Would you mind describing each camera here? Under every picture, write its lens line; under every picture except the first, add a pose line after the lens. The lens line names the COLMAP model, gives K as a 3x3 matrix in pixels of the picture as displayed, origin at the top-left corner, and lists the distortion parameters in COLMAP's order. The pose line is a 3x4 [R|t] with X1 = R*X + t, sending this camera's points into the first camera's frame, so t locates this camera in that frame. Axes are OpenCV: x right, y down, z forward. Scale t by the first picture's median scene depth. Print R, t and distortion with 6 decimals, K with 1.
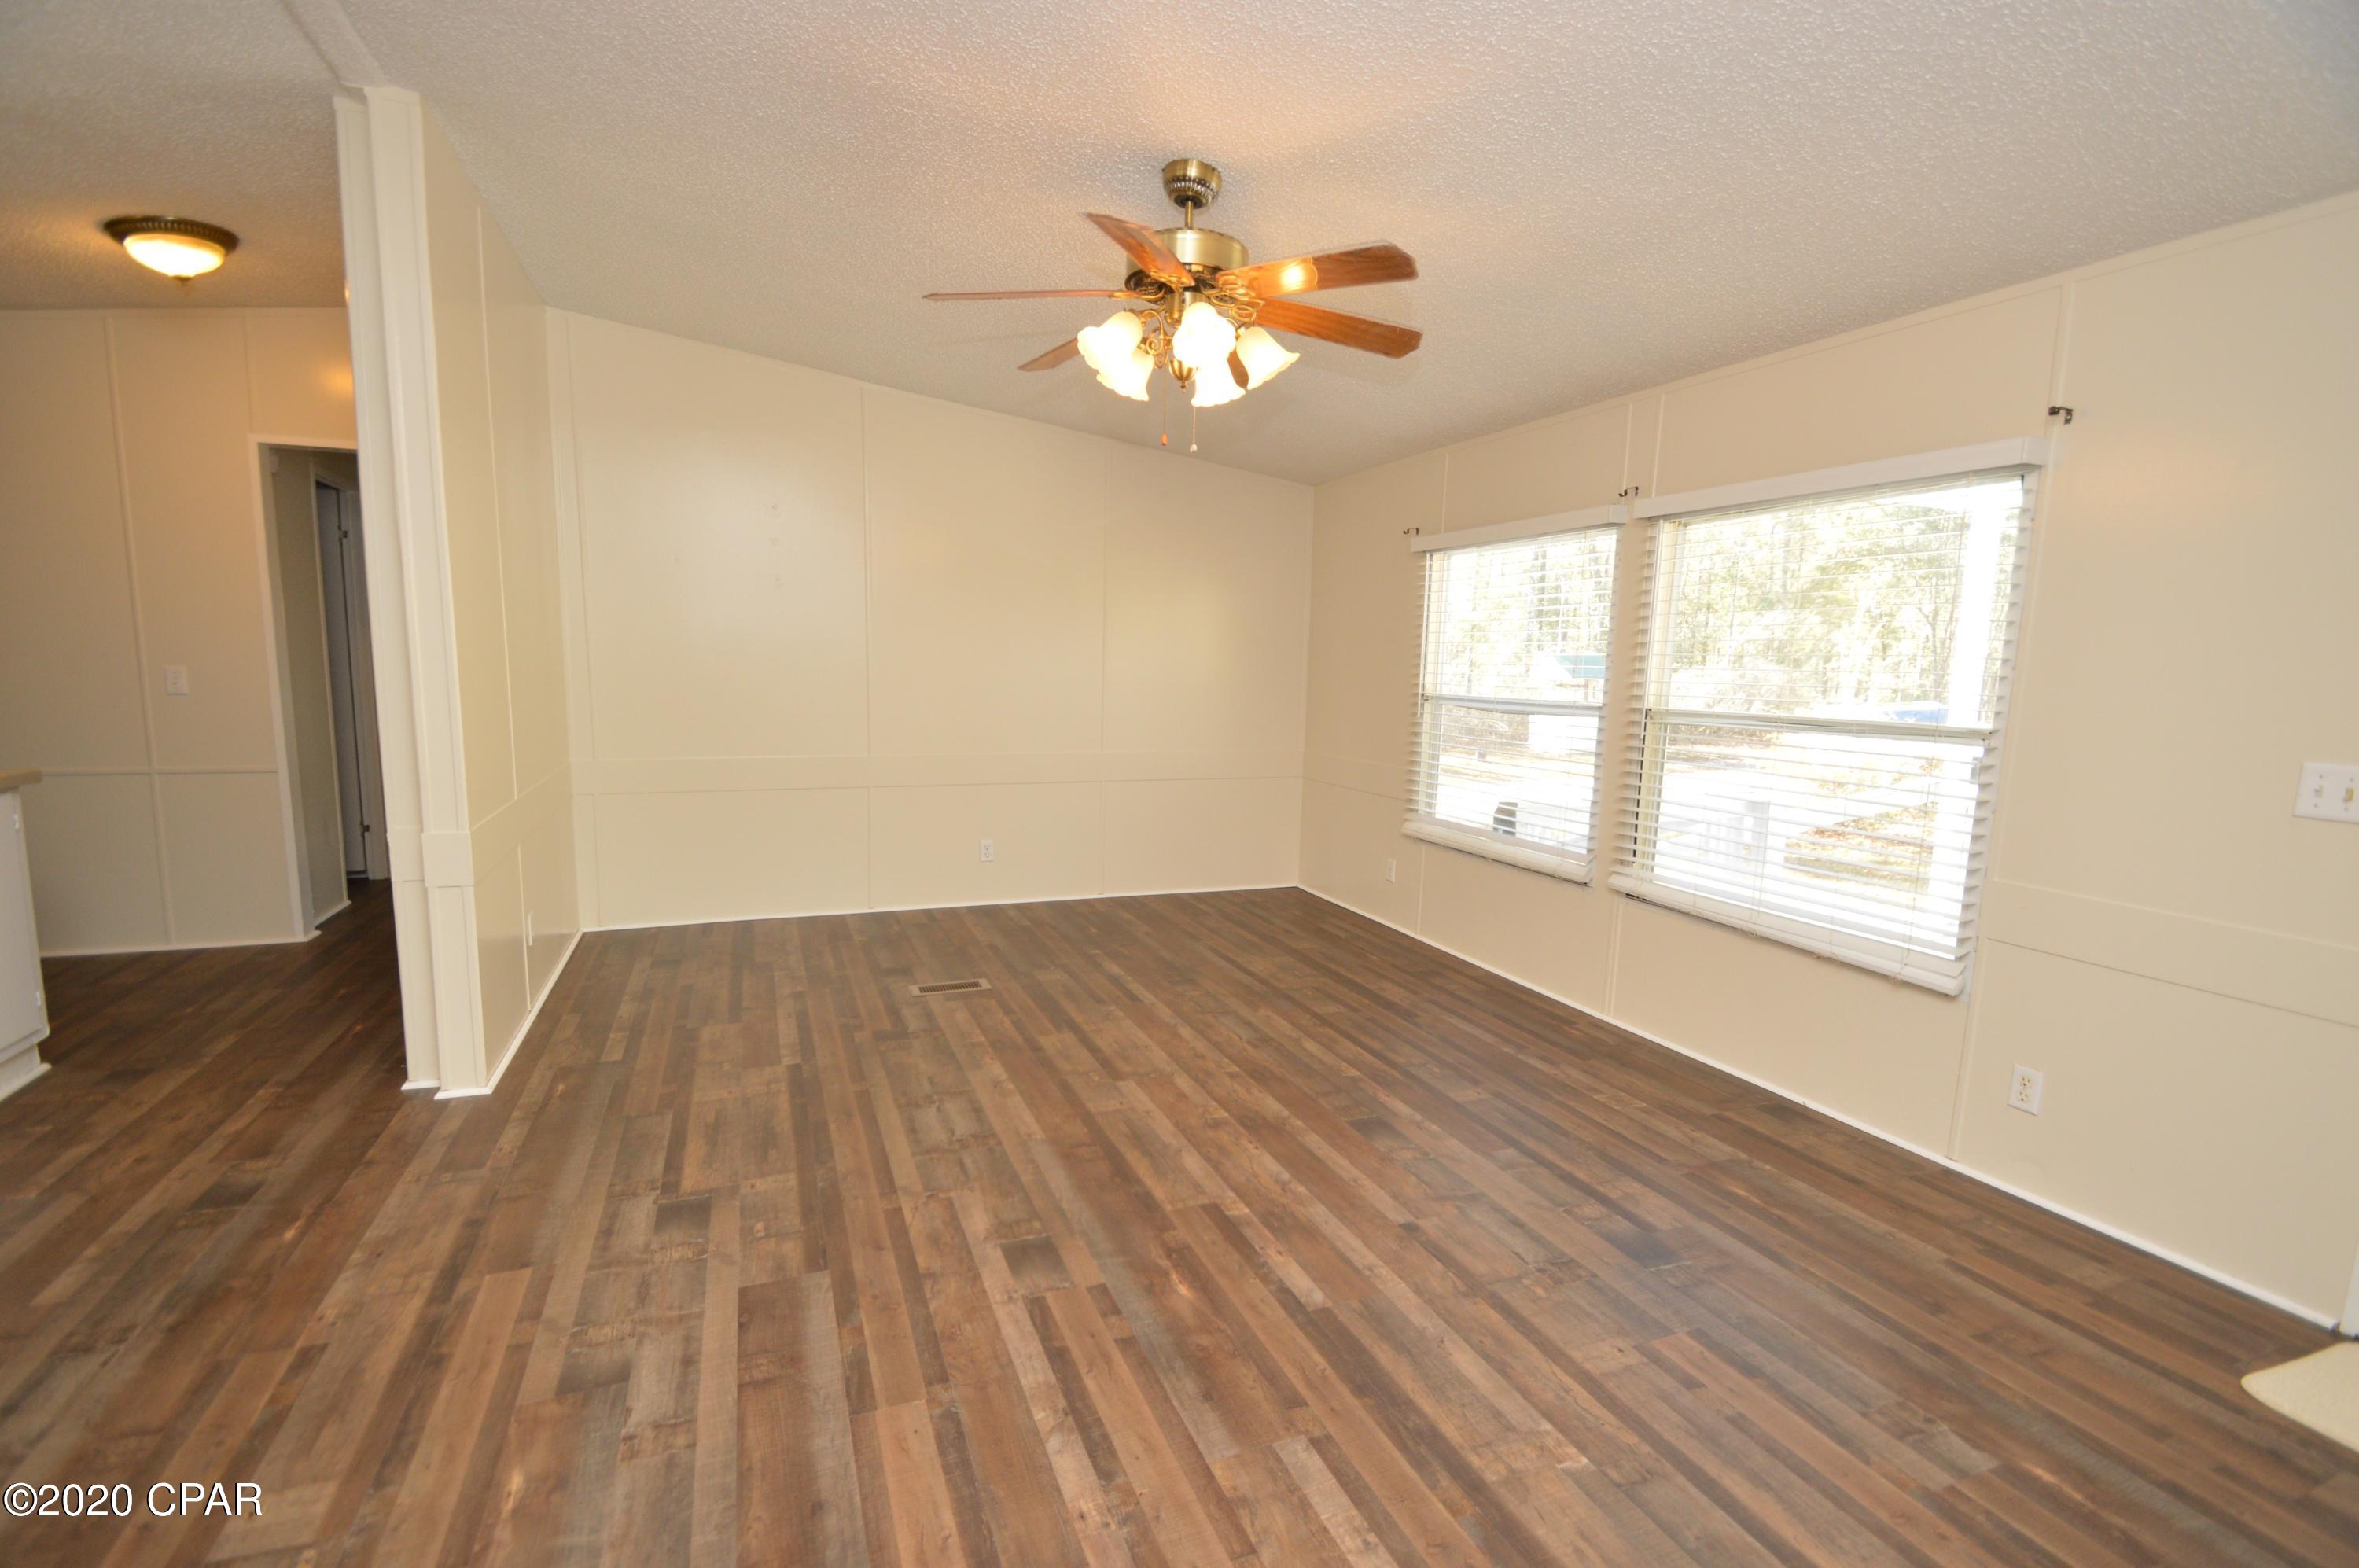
lens RADIAL K [[1043.9, 0, 1154.4], [0, 1043.9, 775.8], [0, 0, 1]] dist [0.009549, -0.013261]
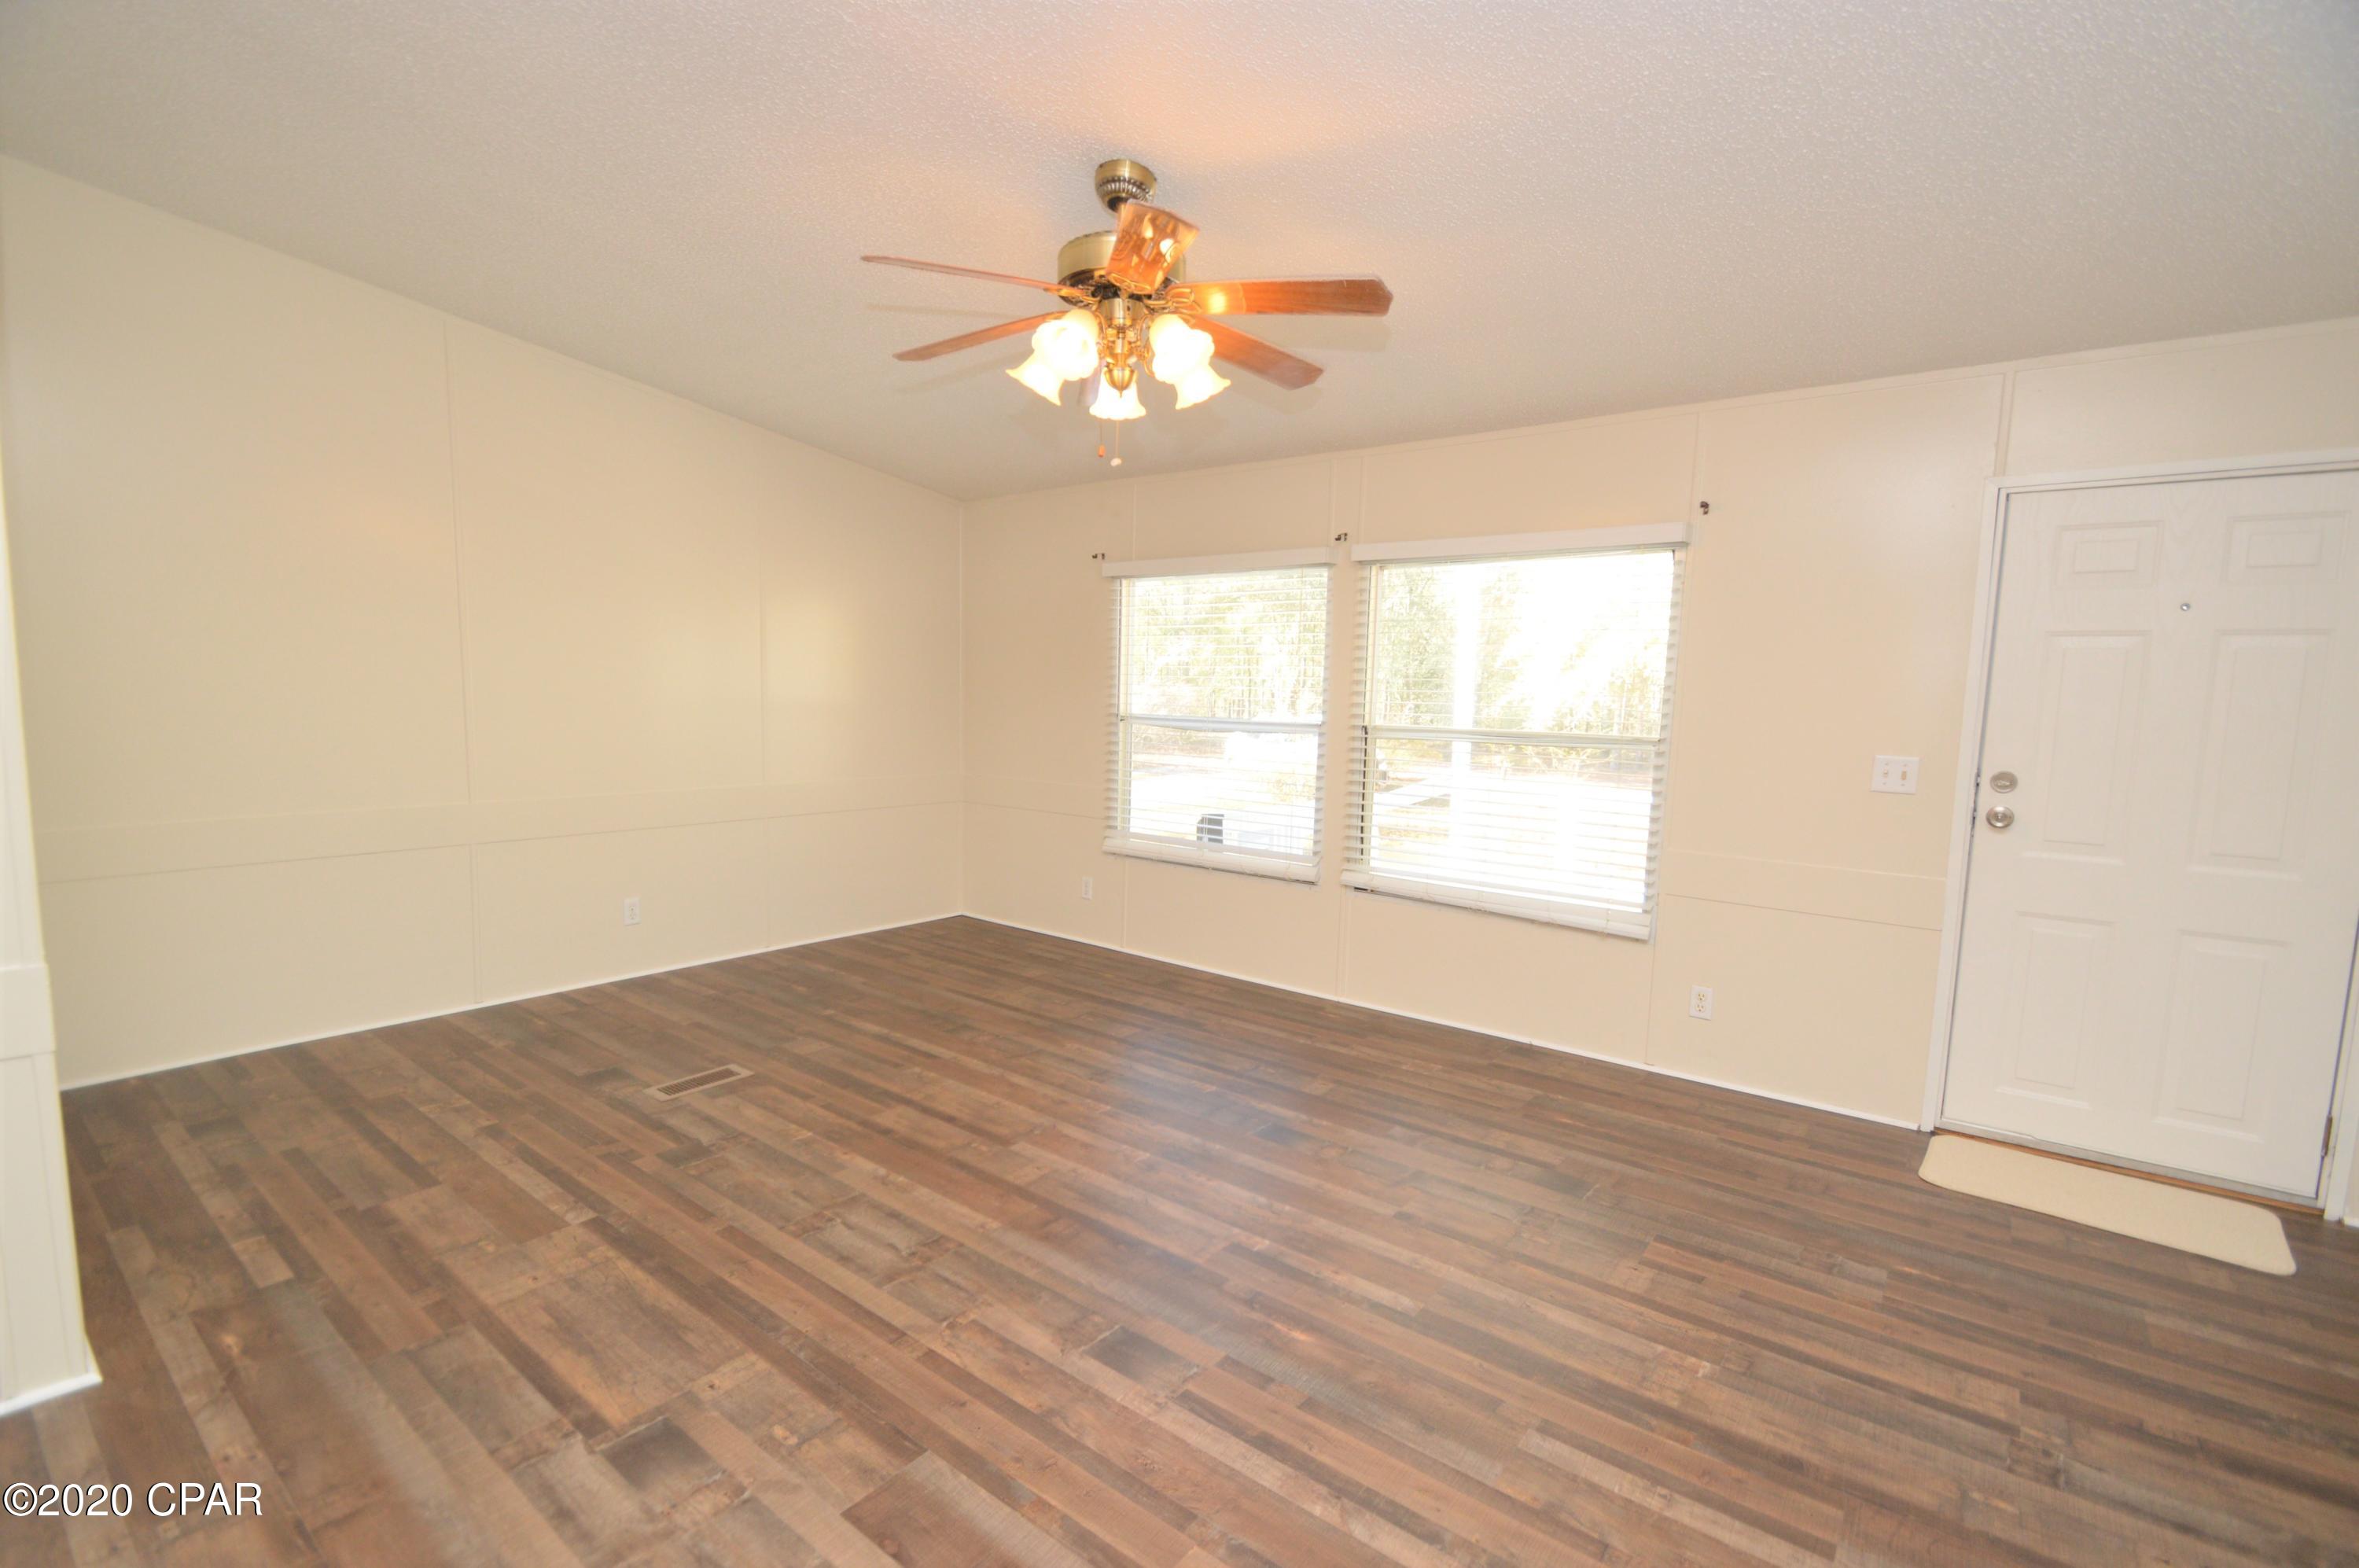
lens RADIAL K [[1043.9, 0, 1158.2], [0, 1043.9, 775.6], [0, 0, 1]] dist [0.009549, -0.013261]
pose [[0.863269, -0.040702, 0.503101, -0.437785], [0.049040, 0.998791, -0.003344, -0.023325], [-0.502357, 0.027559, 0.864221, 0.170907]]
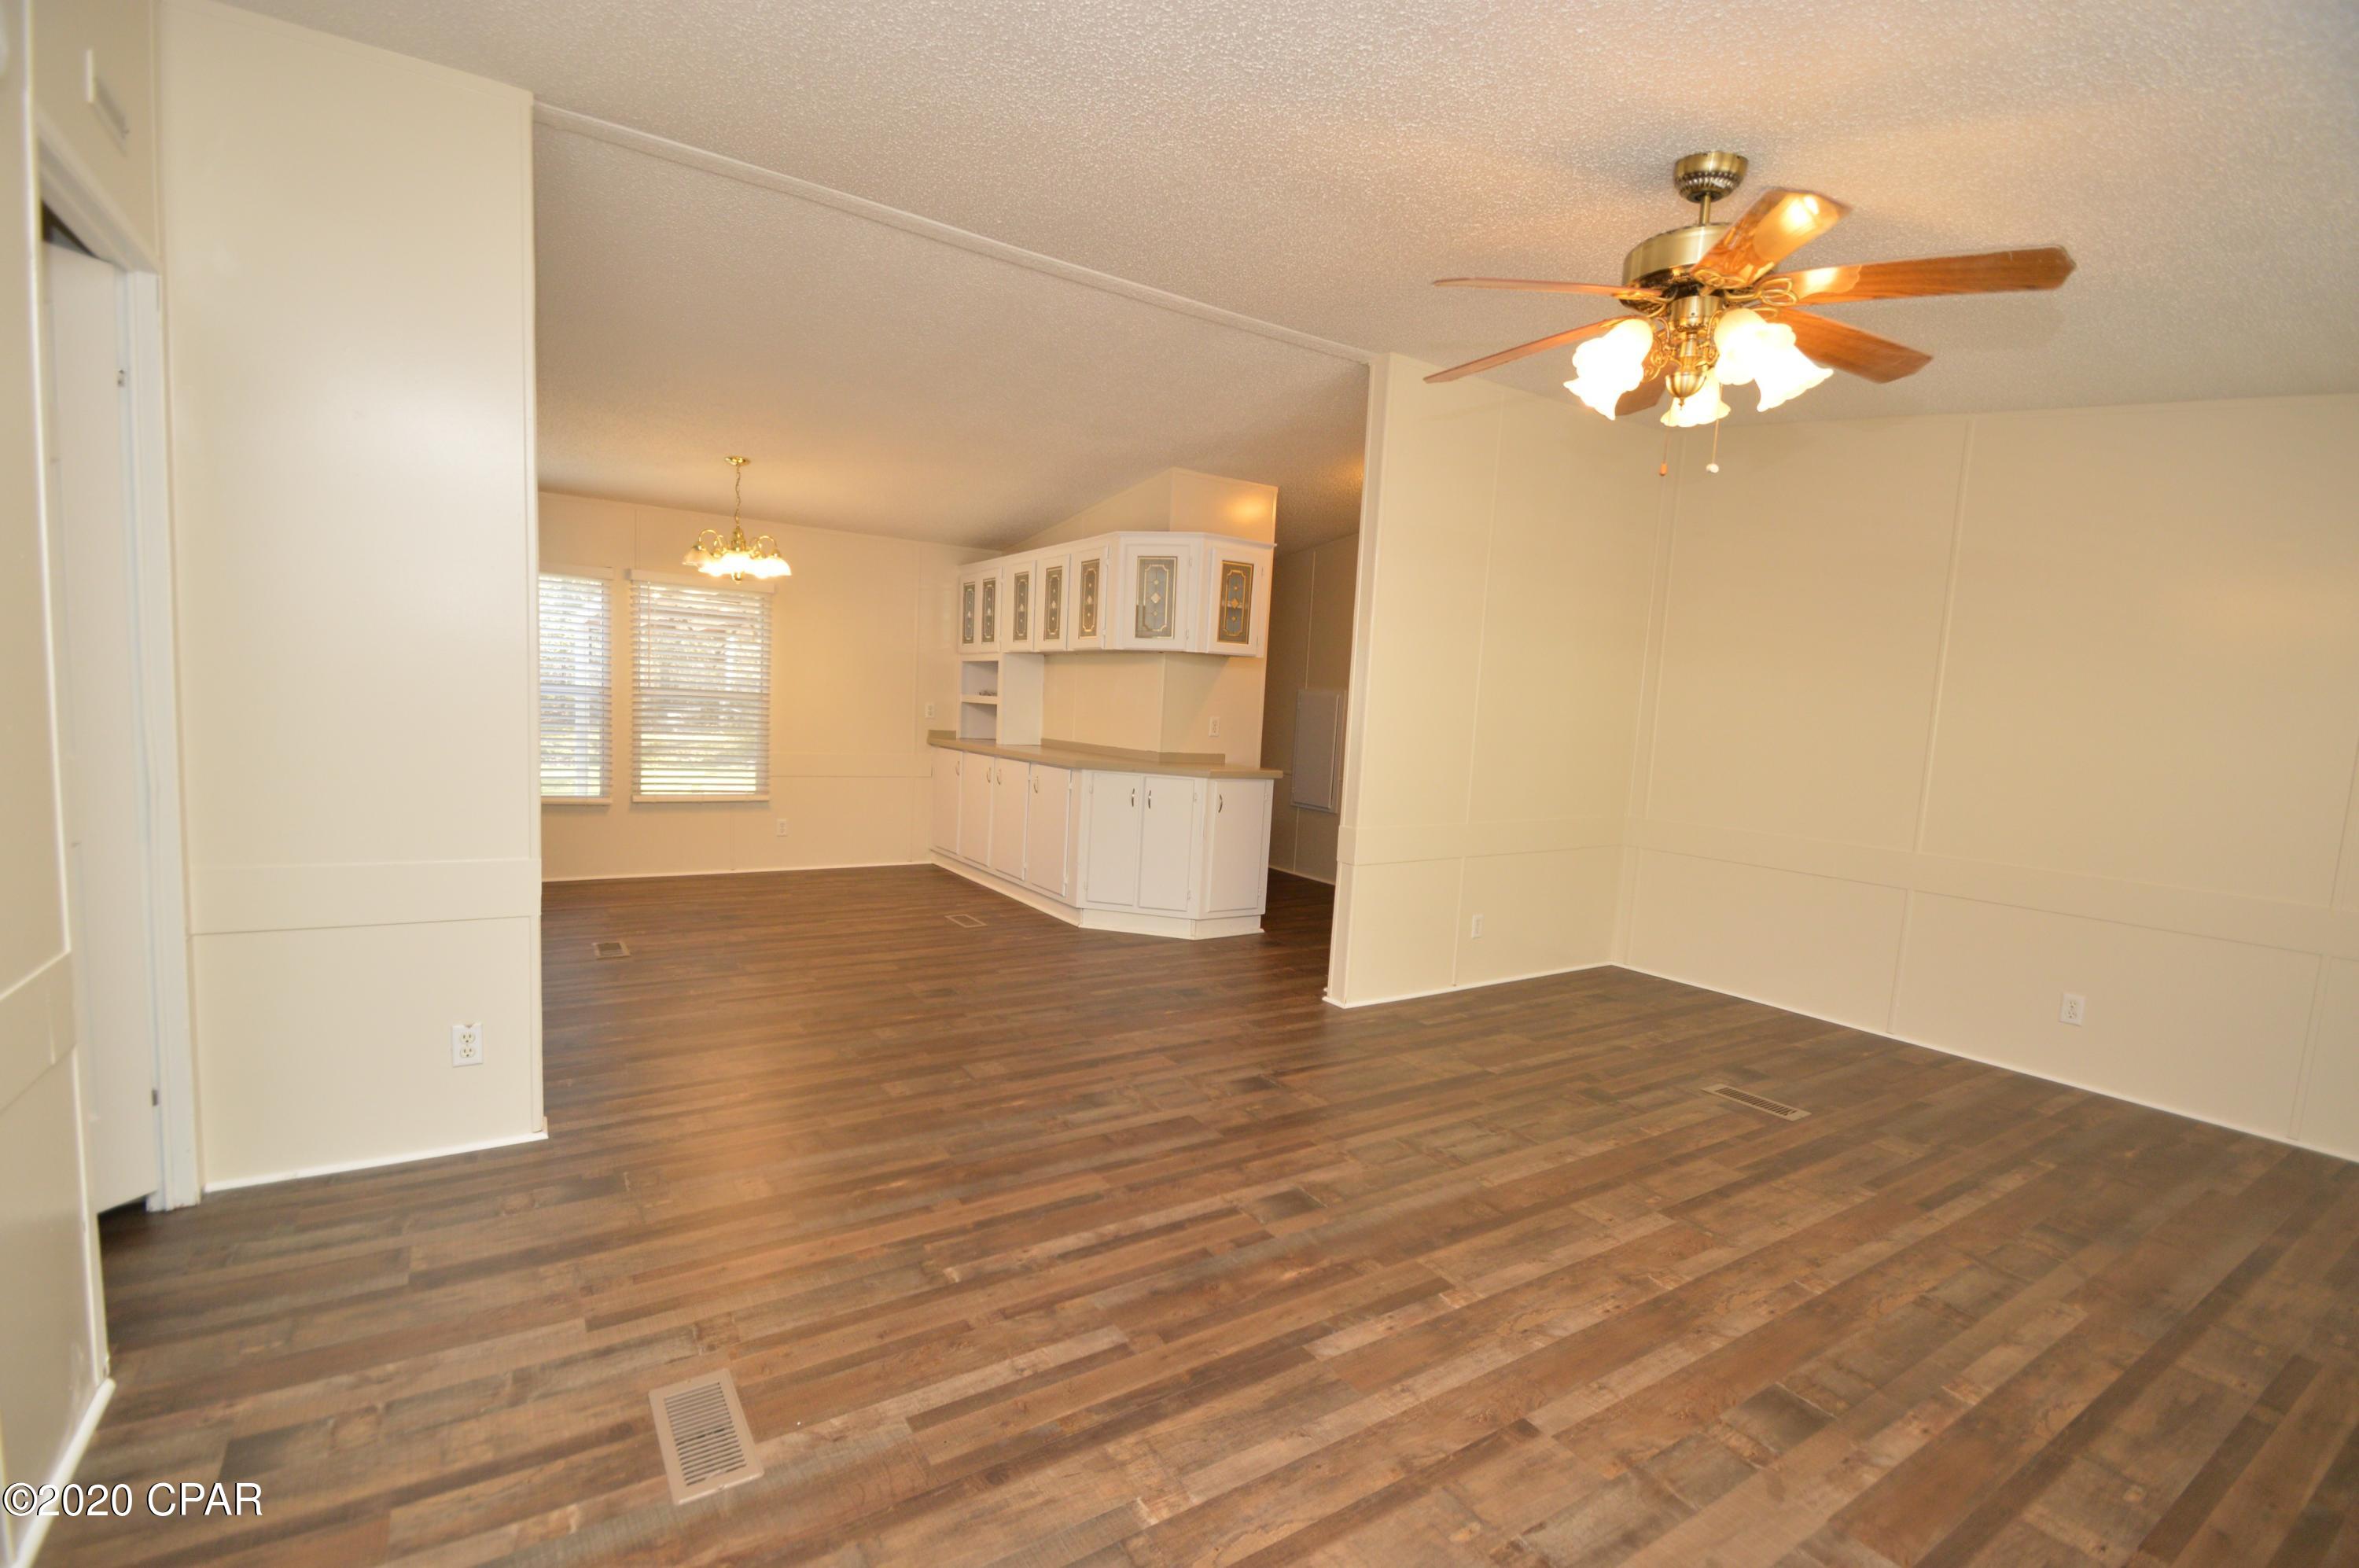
lens RADIAL K [[1043.9, 0, 1172.1], [0, 1043.9, 788.0], [0, 0, 1]] dist [0.009549, -0.013261]
pose [[0.213769, 0.074520, -0.974038, 0.818535], [-0.151869, 0.987499, 0.042220, -0.031490], [0.965007, 0.138901, 0.222413, 0.449727]]
